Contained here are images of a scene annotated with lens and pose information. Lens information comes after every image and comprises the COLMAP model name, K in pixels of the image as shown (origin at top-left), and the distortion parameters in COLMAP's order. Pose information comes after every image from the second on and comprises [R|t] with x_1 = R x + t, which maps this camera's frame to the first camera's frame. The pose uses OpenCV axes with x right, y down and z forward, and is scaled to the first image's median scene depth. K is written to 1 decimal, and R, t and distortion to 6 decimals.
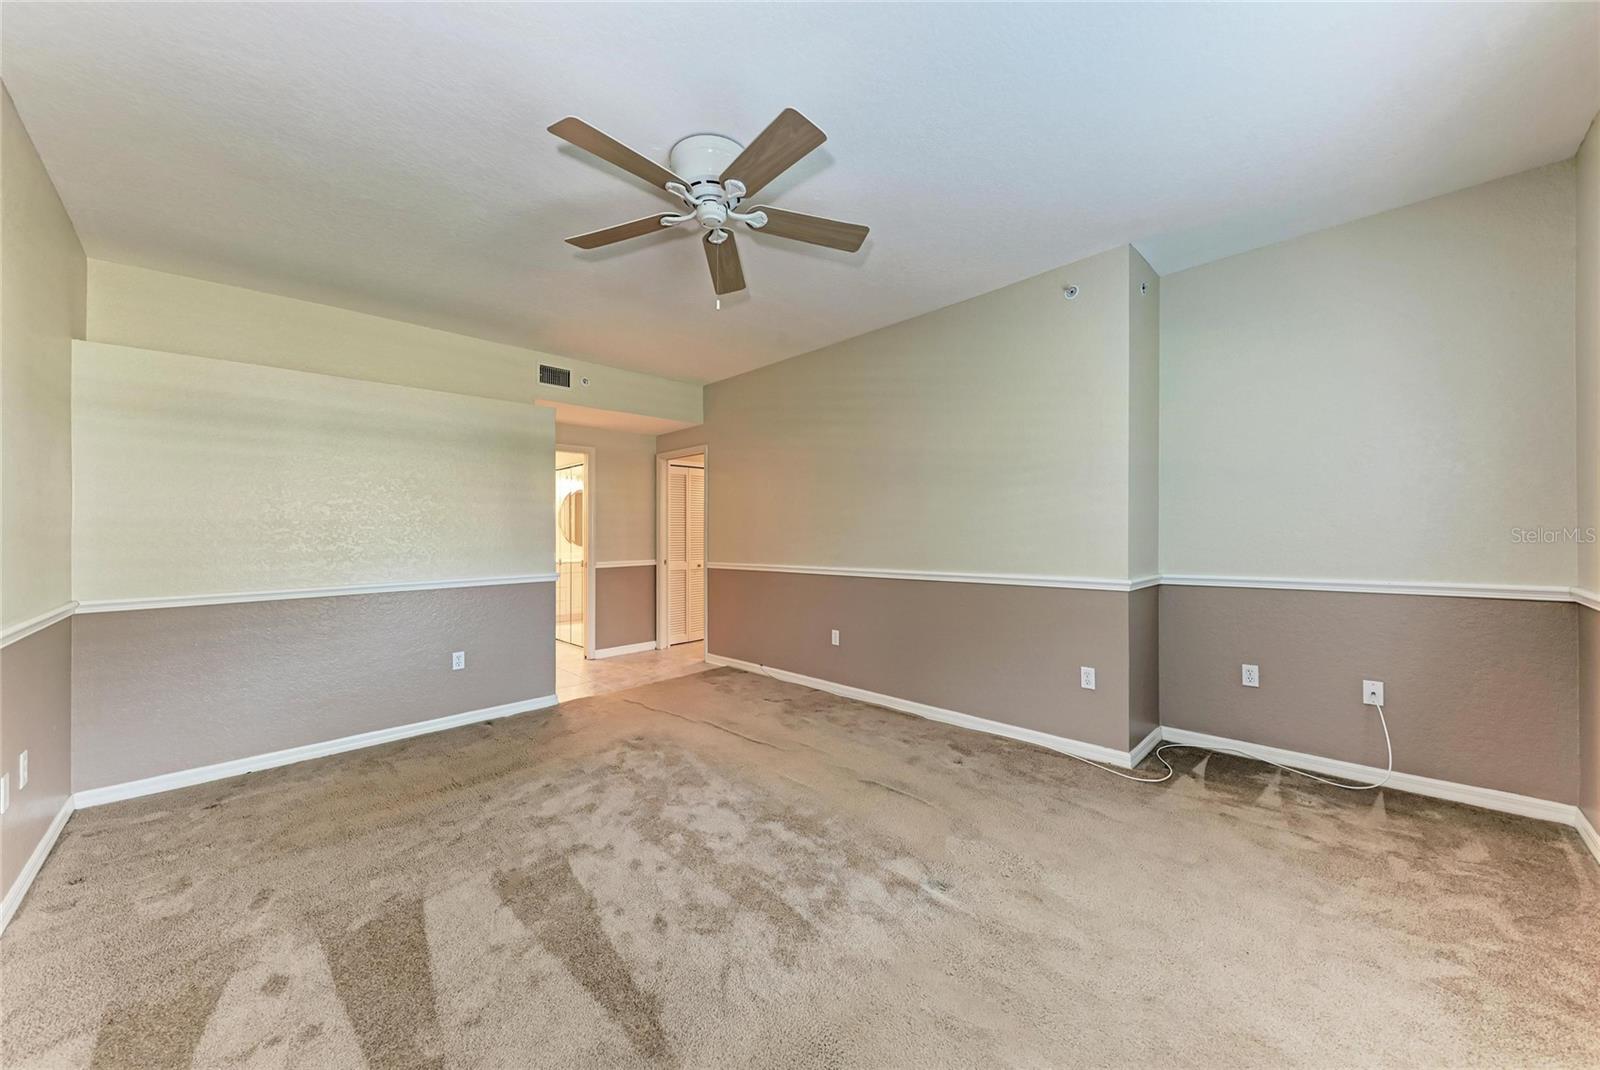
lens RADIAL K [[566.6, 0, 772.1], [0, 566.6, 525.6], [0, 0, 1]] dist [-0.000337, -0.000107]
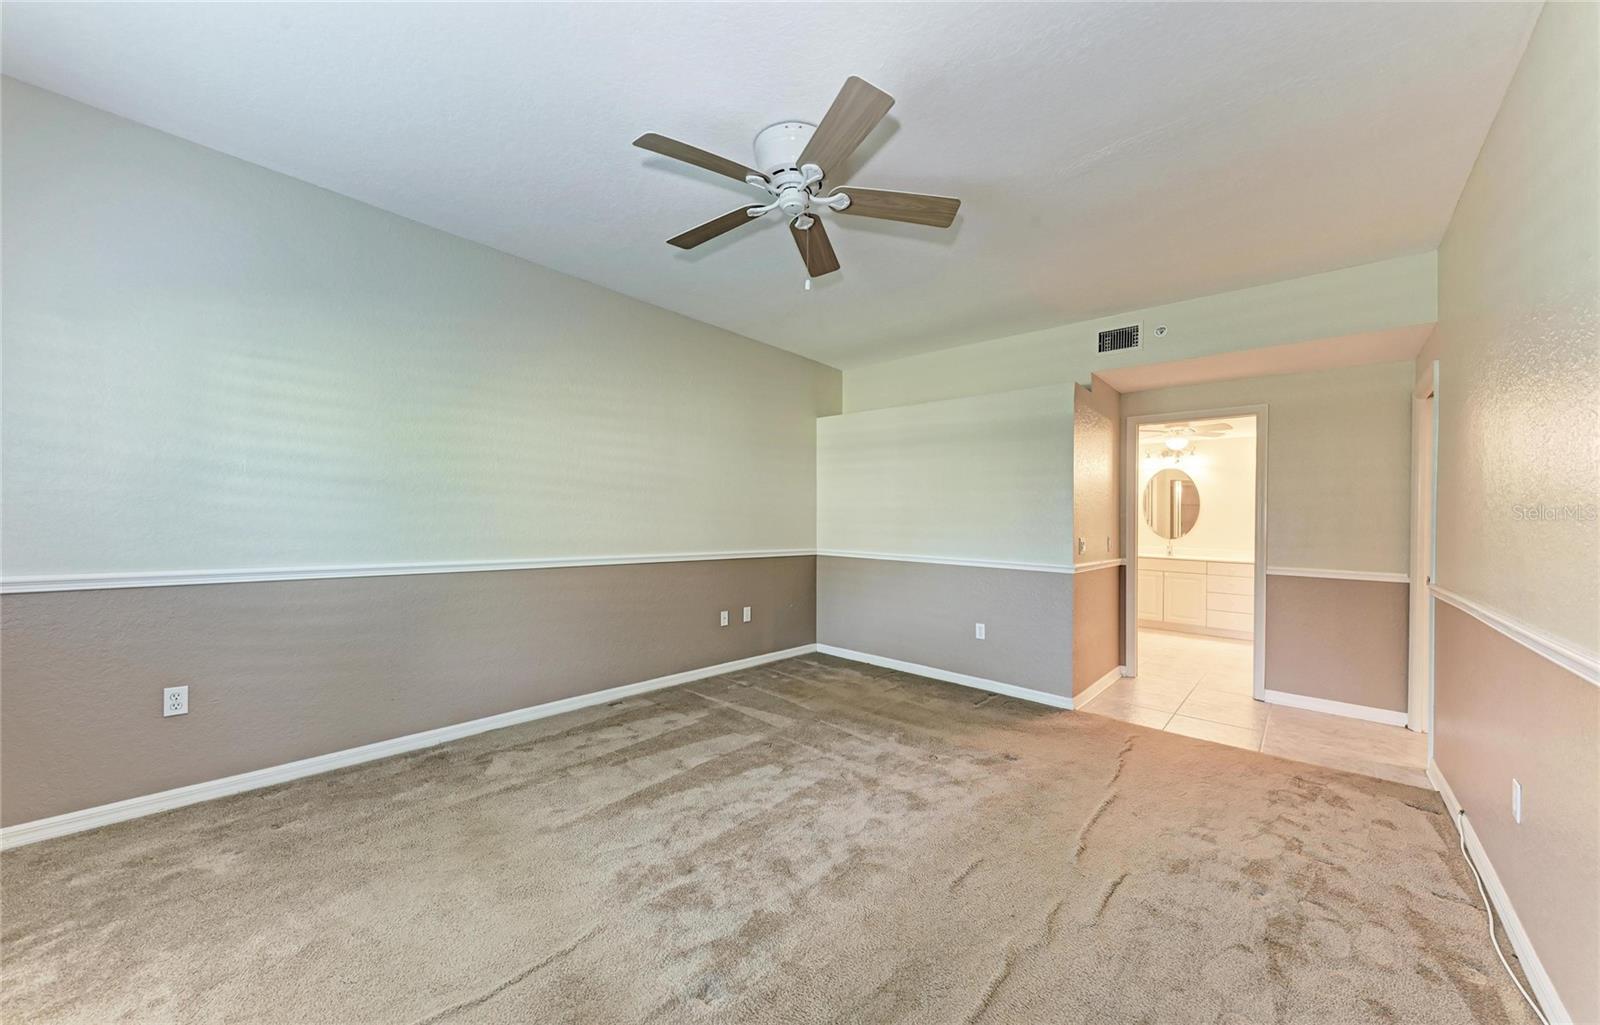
lens RADIAL K [[567.0, 0, 800.0], [0, 567.0, 512.5], [0, 0, 1]] dist [0.000320, 0.000007]
pose [[0.068845, -0.000413, -0.997627, 0.802647], [-0.008788, 0.999961, -0.001020, 0.010420], [0.997589, 0.008837, 0.068838, 0.826481]]
